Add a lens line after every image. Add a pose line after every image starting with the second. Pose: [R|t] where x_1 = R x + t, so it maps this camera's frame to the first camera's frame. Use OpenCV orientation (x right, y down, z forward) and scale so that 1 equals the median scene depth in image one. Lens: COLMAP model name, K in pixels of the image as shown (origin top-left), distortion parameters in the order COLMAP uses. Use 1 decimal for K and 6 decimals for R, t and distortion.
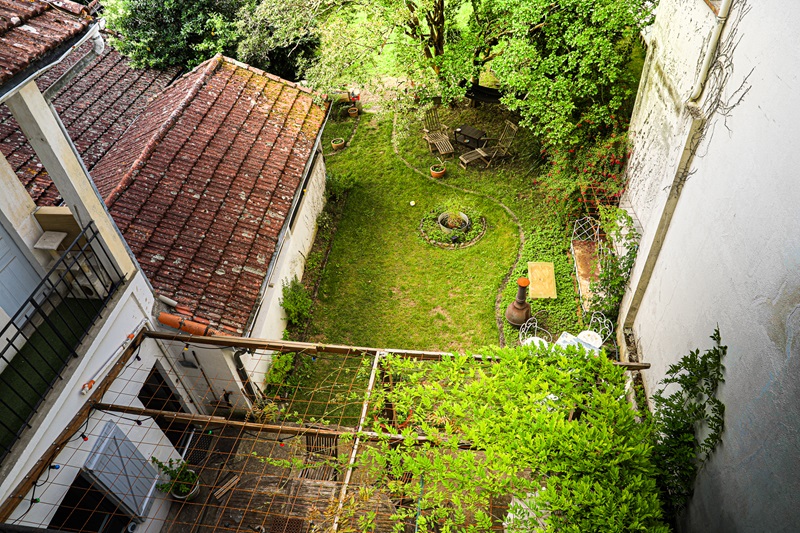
lens RADIAL K [[553.2, 0, 400.0], [0, 553.2, 266.5], [0, 0, 1]] dist [-0.129016, 0.097616]
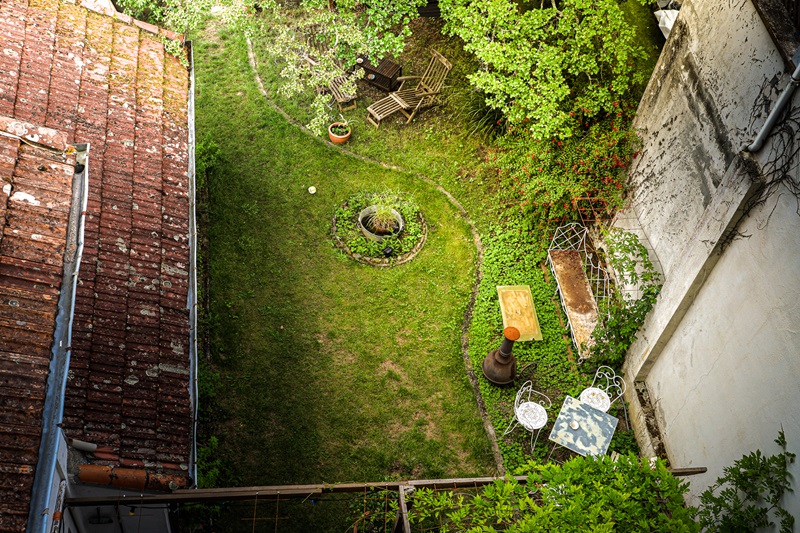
lens RADIAL K [[934.5, 0, 400.0], [0, 934.5, 266.5], [0, 0, 1]] dist [-0.007775, 0.251323]
pose [[0.957394, -0.073983, 0.279147, -0.257350], [0.034468, 0.988992, 0.143899, -0.233647], [-0.286720, -0.128146, 0.949405, -0.170717]]
